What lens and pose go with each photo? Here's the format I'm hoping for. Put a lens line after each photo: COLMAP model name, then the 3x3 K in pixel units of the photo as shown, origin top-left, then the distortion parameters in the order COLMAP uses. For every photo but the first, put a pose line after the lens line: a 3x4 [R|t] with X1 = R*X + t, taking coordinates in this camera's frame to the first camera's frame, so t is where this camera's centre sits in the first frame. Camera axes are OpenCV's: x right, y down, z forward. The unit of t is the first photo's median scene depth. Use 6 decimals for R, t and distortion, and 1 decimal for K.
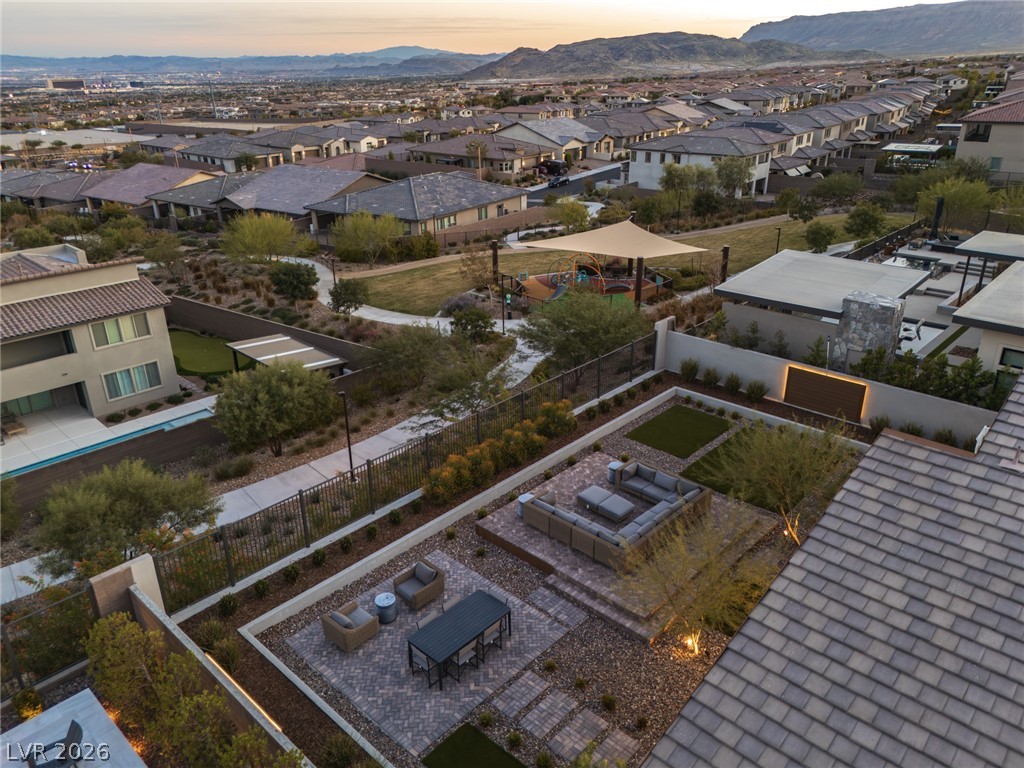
lens RADIAL K [[753.5, 0, 515.4], [0, 753.5, 383.6], [0, 0, 1]] dist [0.039952, -0.023766]
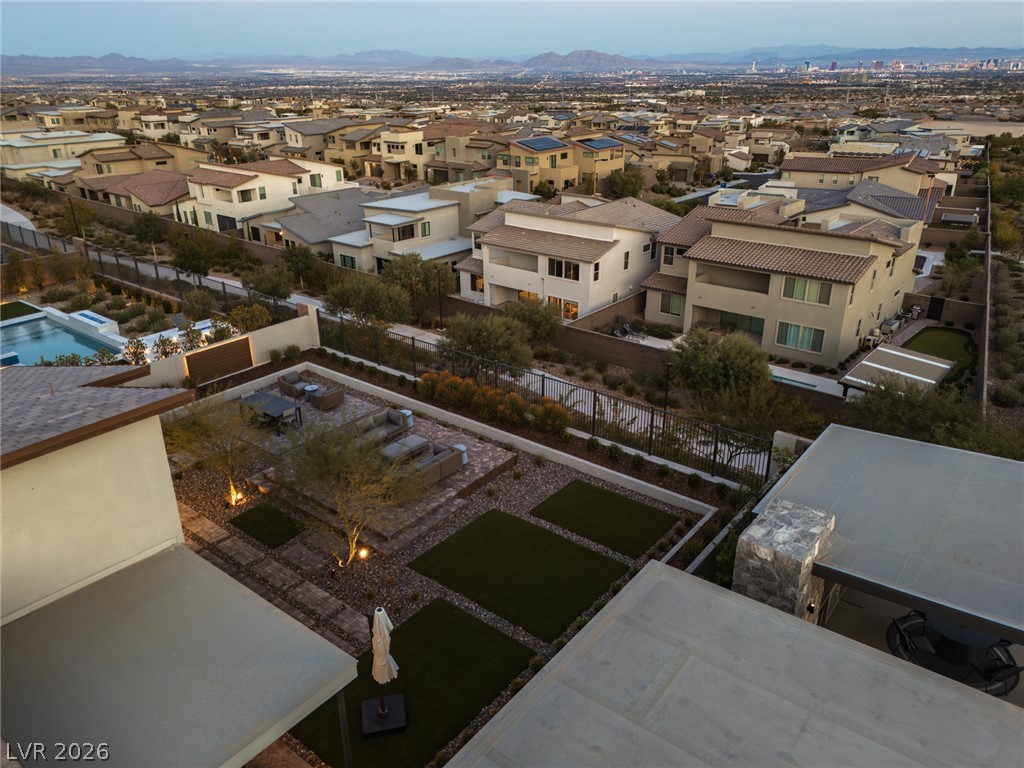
lens RADIAL K [[753.5, 0, 512.8], [0, 753.5, 383.0], [0, 0, 1]] dist [0.039952, -0.023766]
pose [[0.068913, 0.405023, -0.911706, 0.535597], [-0.380211, 0.855568, 0.351345, -0.185509], [0.922329, 0.322428, 0.212954, 0.411203]]
